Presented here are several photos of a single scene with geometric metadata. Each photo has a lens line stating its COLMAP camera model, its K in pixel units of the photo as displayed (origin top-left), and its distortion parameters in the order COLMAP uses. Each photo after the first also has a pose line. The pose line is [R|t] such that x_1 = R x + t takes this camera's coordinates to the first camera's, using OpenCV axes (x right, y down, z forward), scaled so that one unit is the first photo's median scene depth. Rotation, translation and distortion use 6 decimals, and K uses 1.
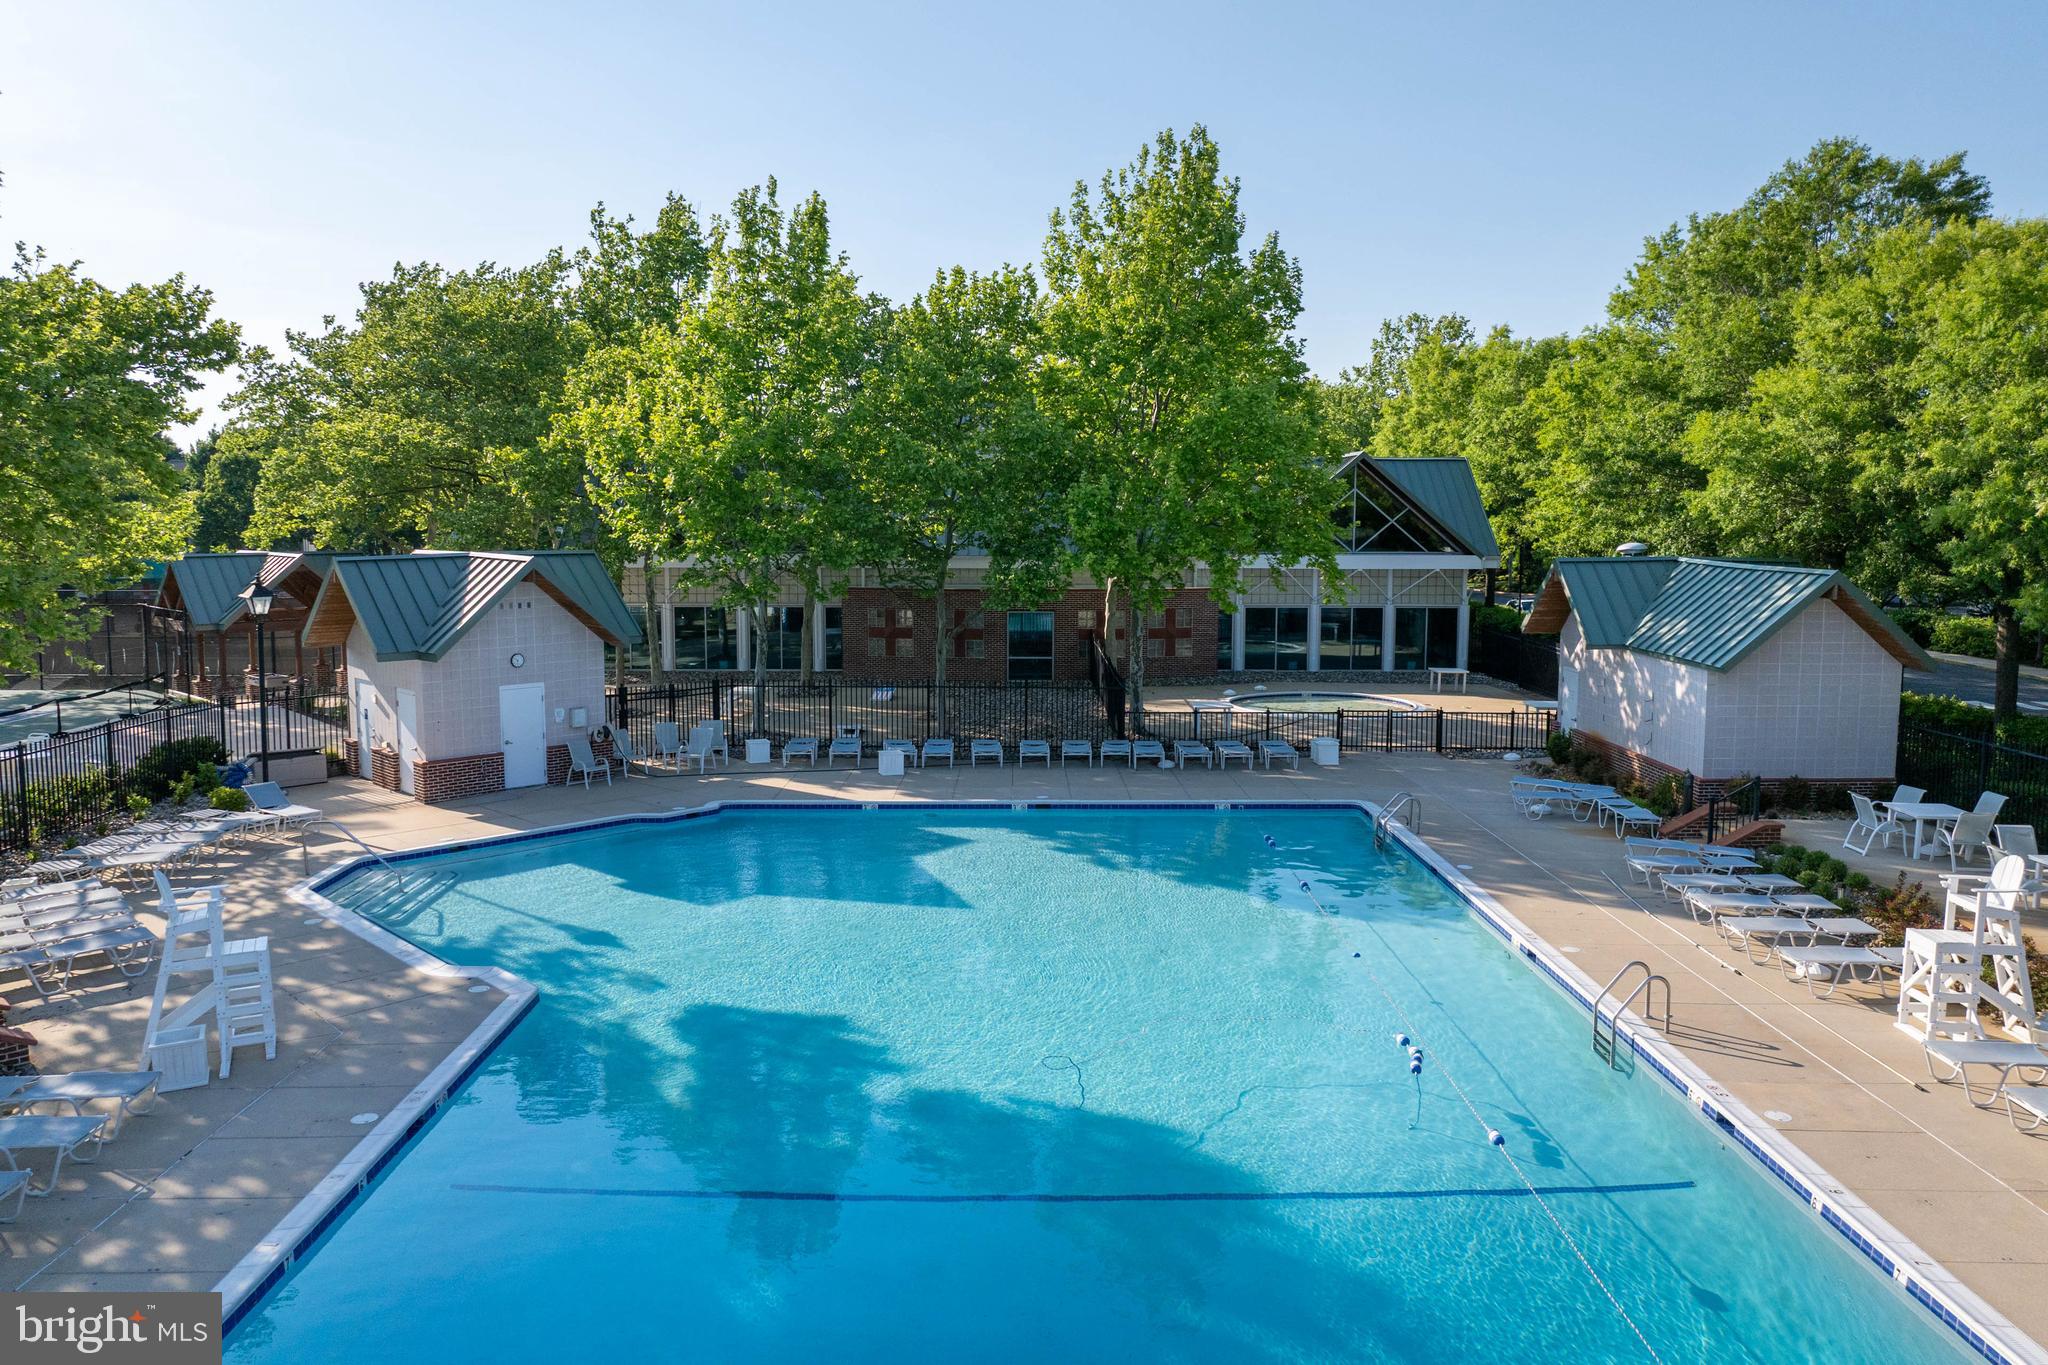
lens RADIAL K [[1502.2, 0, 1016.6], [0, 1502.2, 638.2], [0, 0, 1]] dist [-0.047406, 0.024090]
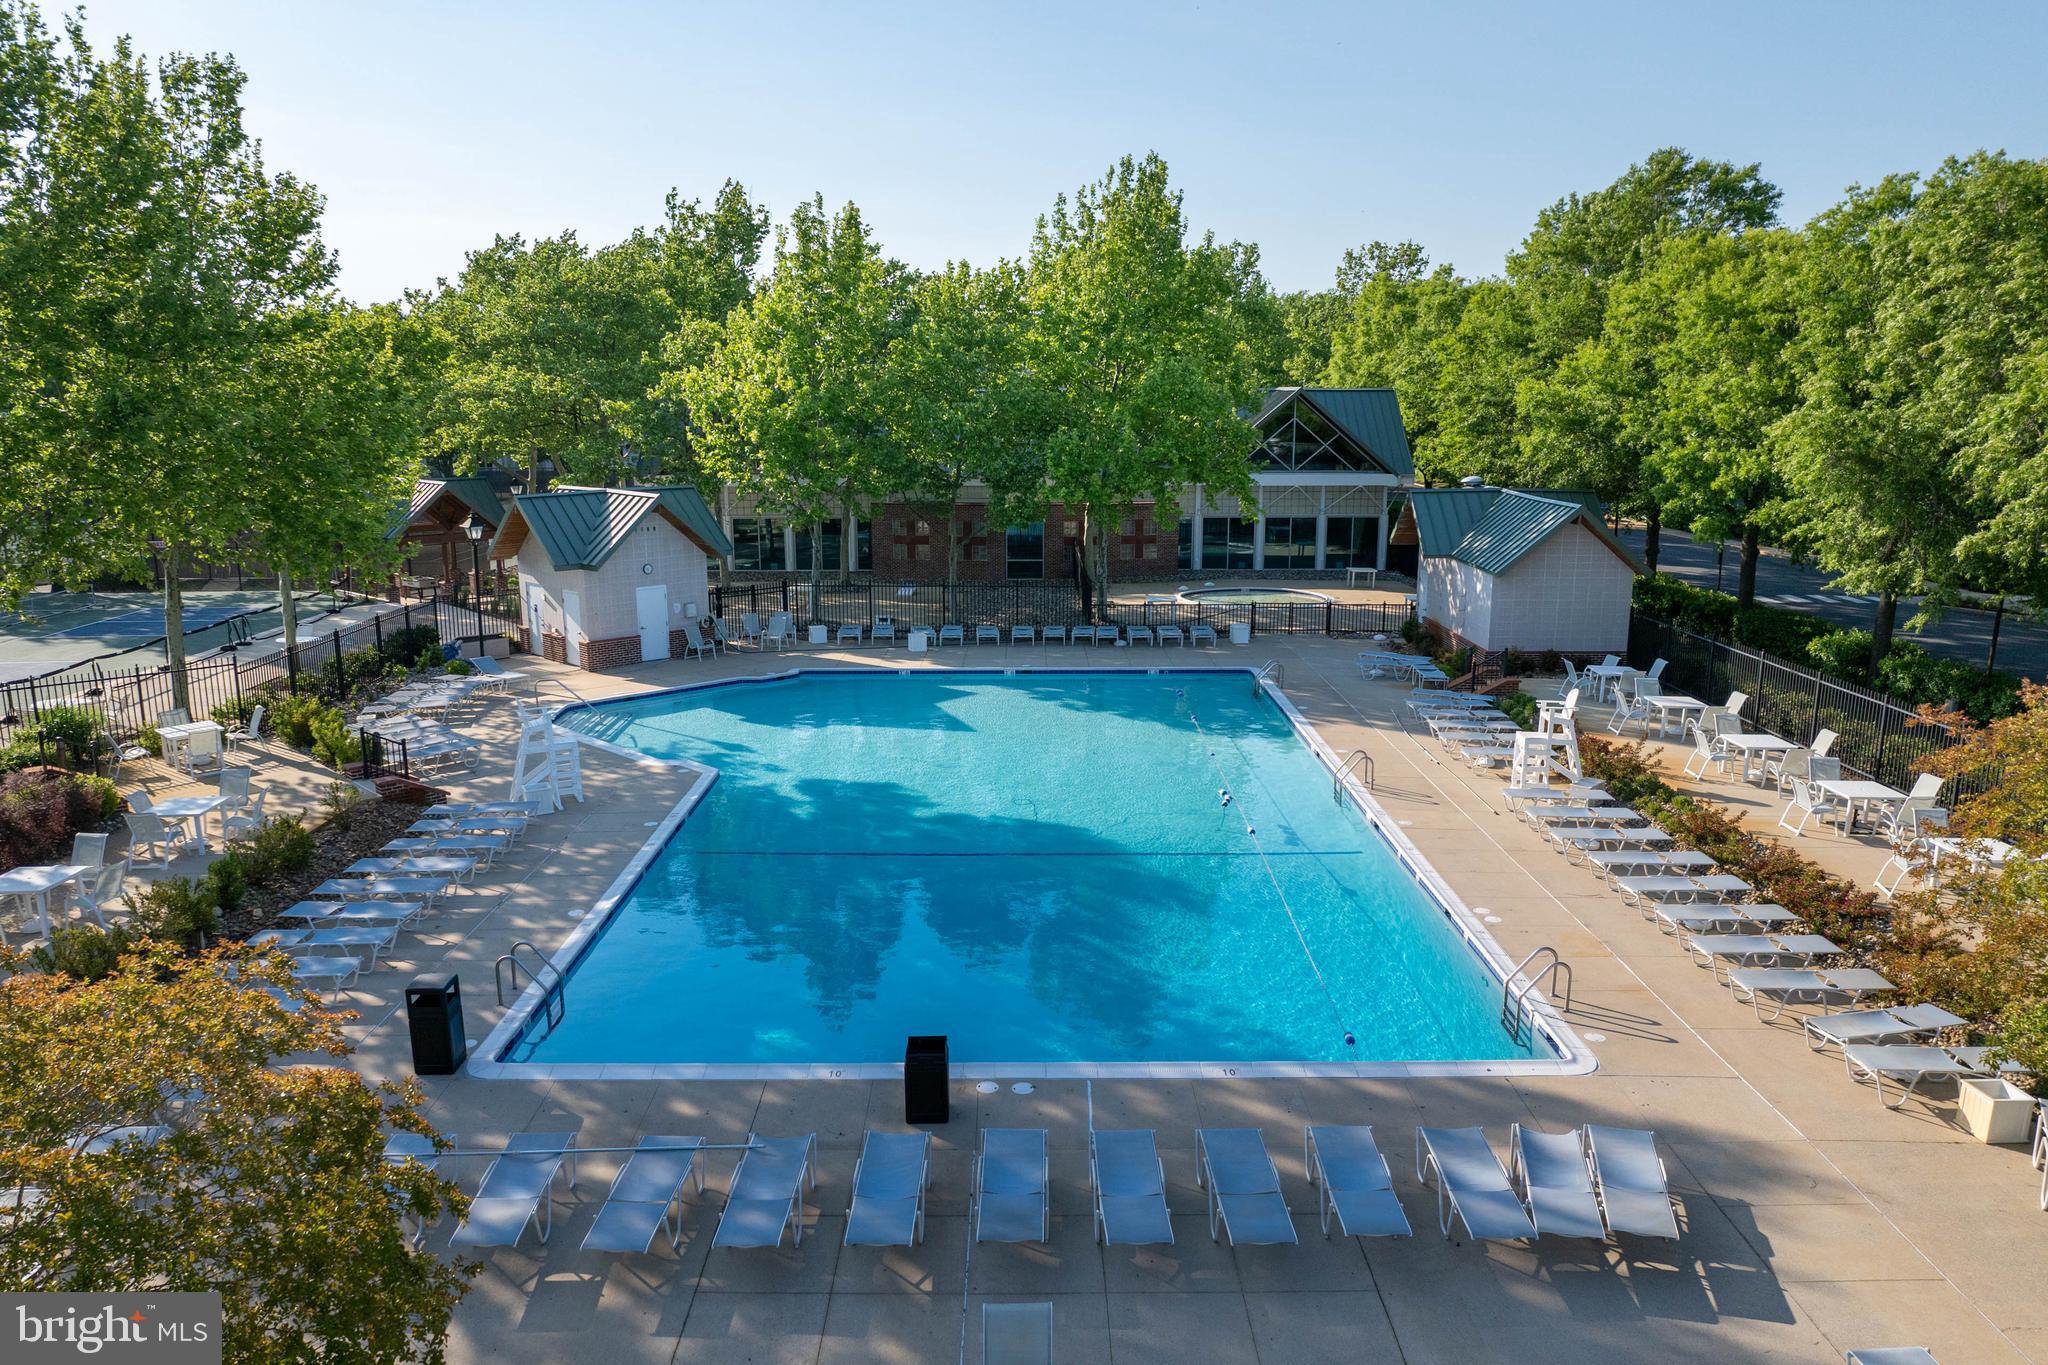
lens RADIAL K [[1502.2, 0, 1016.6], [0, 1502.2, 638.2], [0, 0, 1]] dist [-0.047406, 0.024090]
pose [[0.999976, -0.002732, -0.006374, 0.014588], [0.003191, 0.997321, 0.073075, -0.018997], [0.006157, -0.073093, 0.997306, -0.340882]]
